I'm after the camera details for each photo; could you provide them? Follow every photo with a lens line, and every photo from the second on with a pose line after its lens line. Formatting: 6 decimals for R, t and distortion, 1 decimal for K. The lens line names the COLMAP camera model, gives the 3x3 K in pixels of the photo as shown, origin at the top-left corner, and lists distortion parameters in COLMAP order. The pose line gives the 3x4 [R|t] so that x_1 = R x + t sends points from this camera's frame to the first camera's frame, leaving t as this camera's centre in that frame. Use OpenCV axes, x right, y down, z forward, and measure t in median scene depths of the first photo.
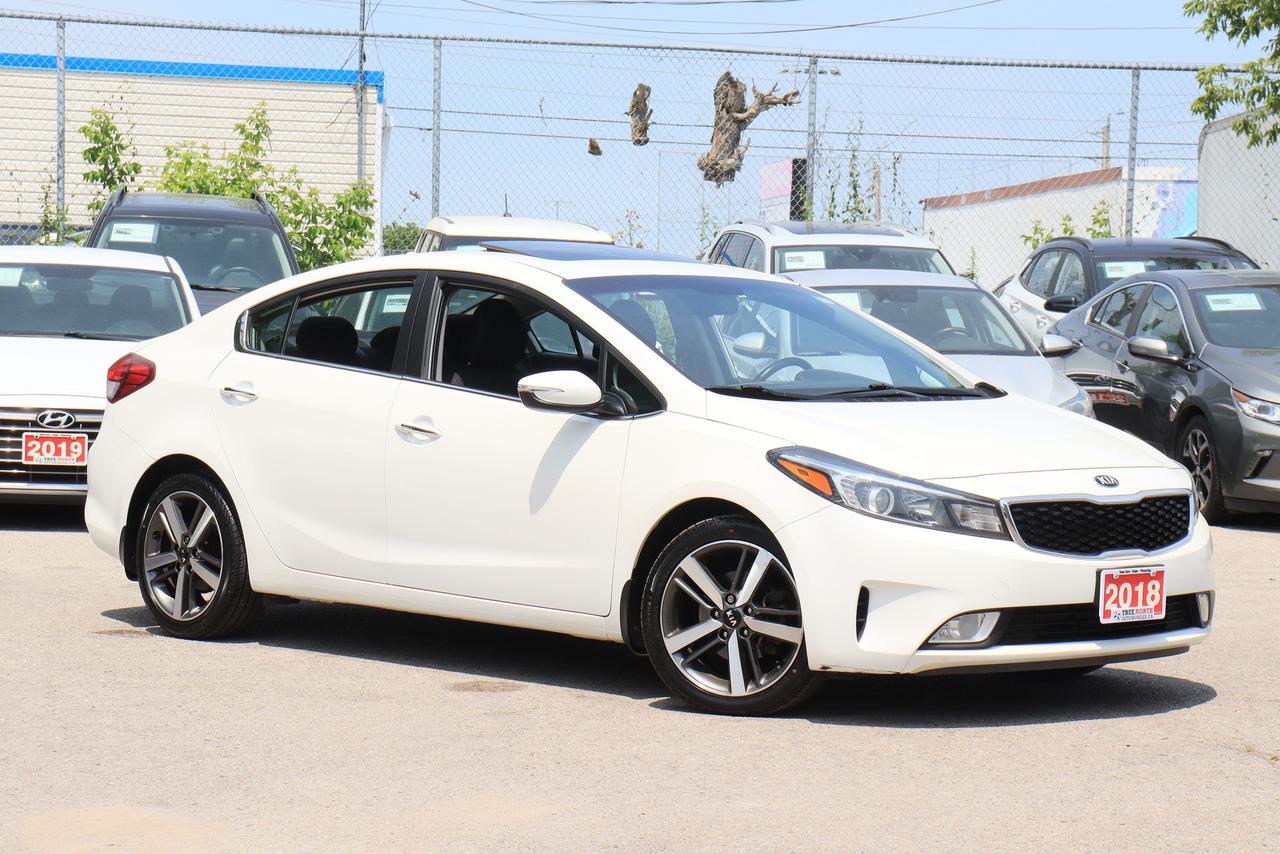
lens RADIAL K [[3198.7, 0, 636.6], [0, 3198.7, 422.0], [0, 0, 1]] dist [0.356252, 0.000000]
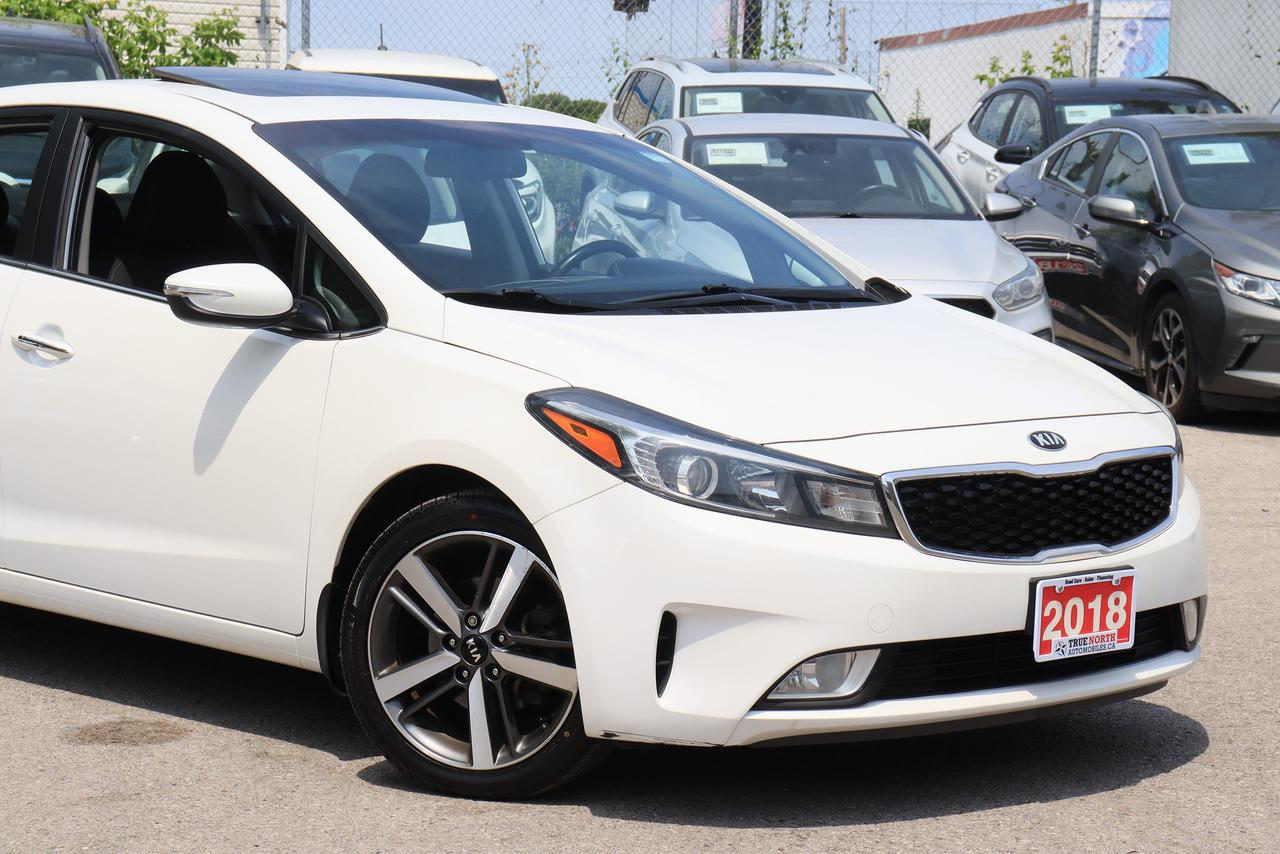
lens RADIAL K [[3064.9, 0, 652.0], [0, 3064.9, 434.9], [0, 0, 1]] dist [0.361594, 0.000000]
pose [[0.999939, 0.003165, 0.010577, 0.058949], [-0.003758, 0.998394, 0.056521, -0.017901], [-0.010381, -0.056557, 0.998345, 0.376337]]
